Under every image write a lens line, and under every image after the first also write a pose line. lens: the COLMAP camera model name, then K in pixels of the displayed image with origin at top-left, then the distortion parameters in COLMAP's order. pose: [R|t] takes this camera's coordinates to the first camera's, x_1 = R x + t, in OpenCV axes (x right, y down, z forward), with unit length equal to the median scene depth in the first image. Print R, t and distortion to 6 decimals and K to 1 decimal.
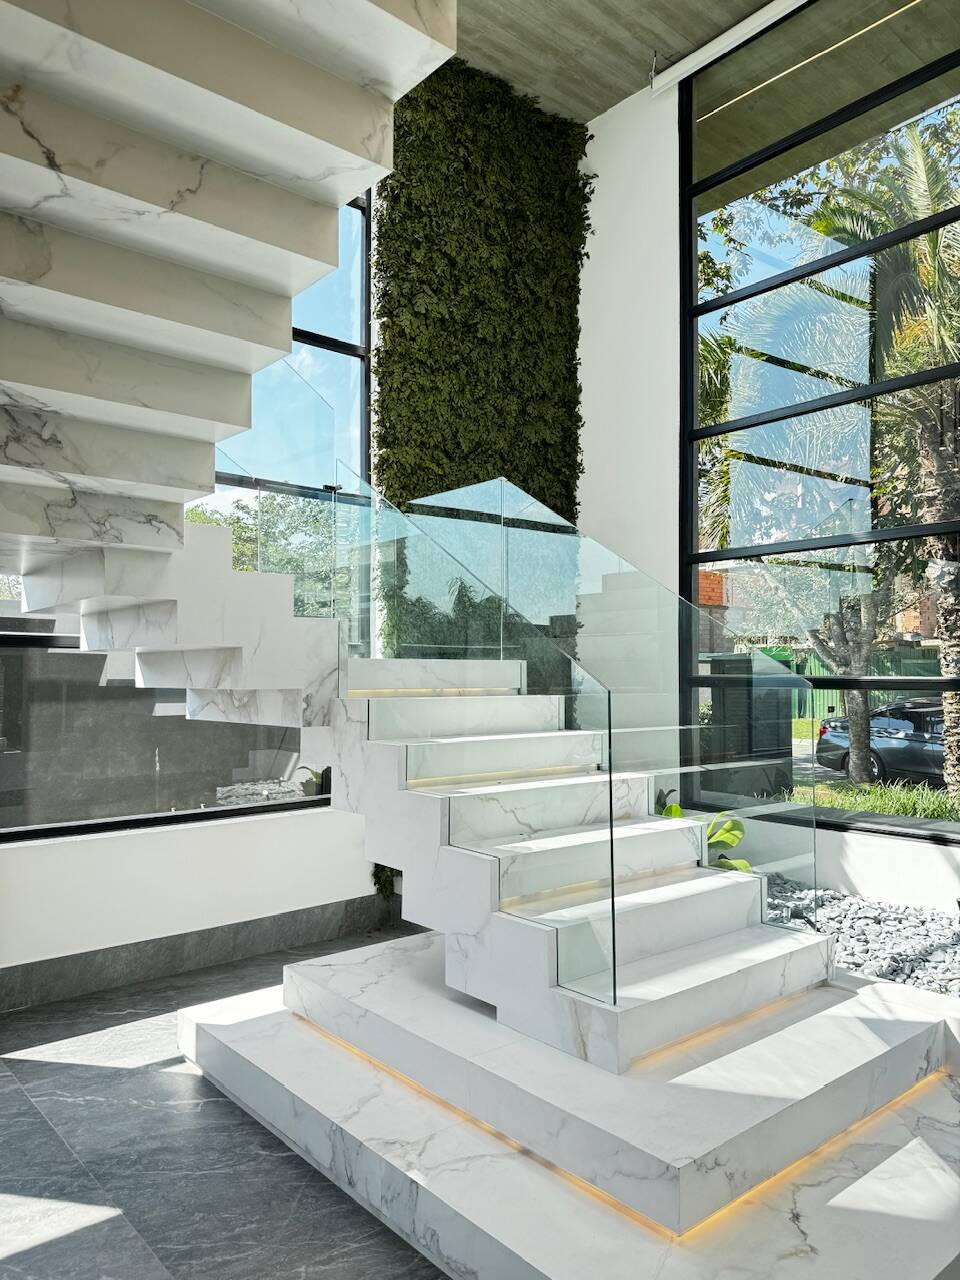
lens RADIAL K [[899.5, 0, 466.5], [0, 899.5, 643.5], [0, 0, 1]] dist [0.083037, -0.079391]
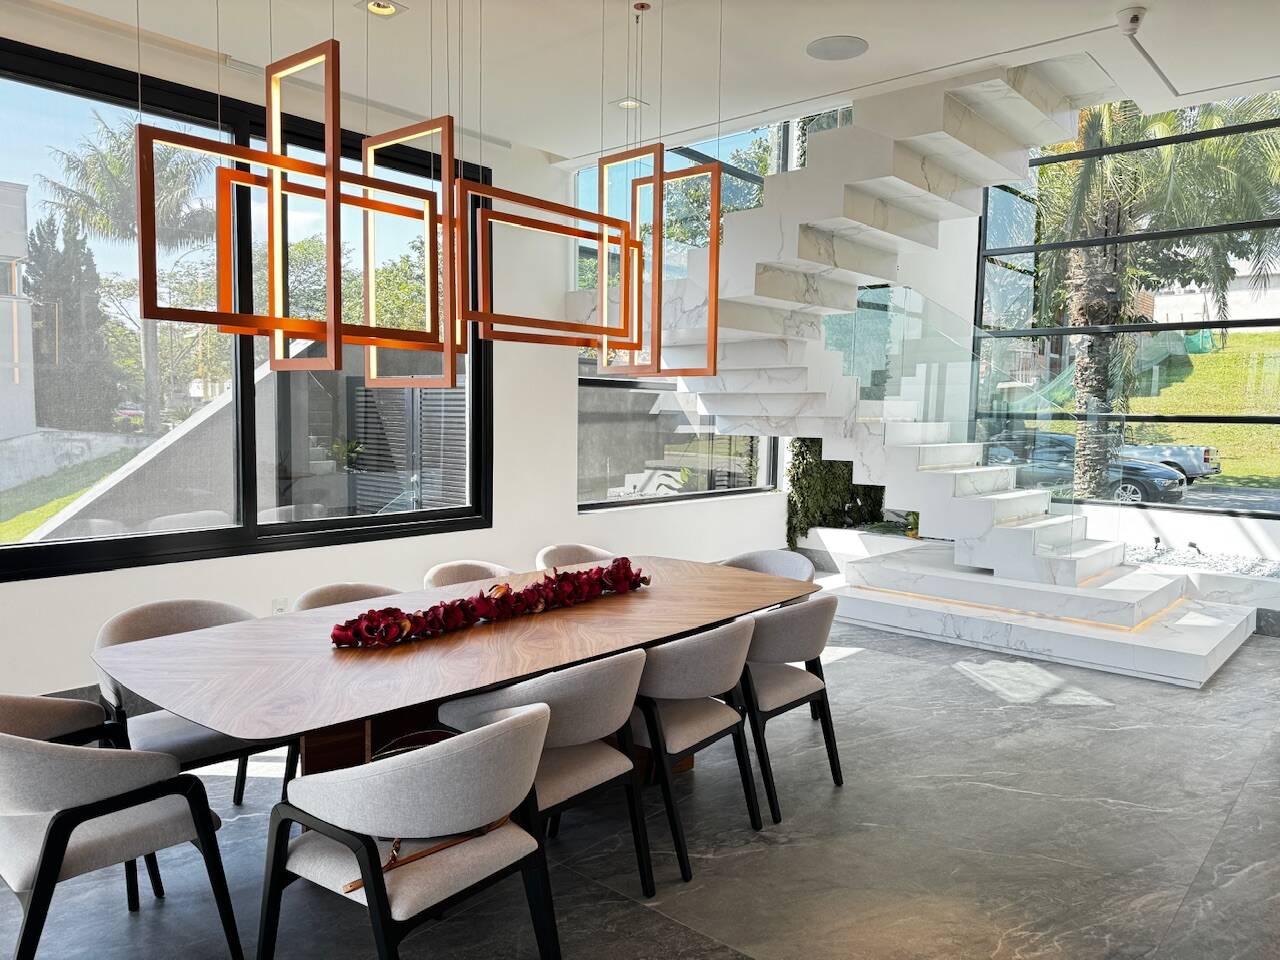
lens RADIAL K [[899.5, 0, 652.4], [0, 899.5, 482.3], [0, 0, 1]] dist [0.083037, -0.079391]
pose [[0.987277, 0.001960, 0.158996, -0.815274], [-0.020321, 0.993280, 0.113935, -0.016012], [-0.157705, -0.115717, 0.980683, -0.681452]]
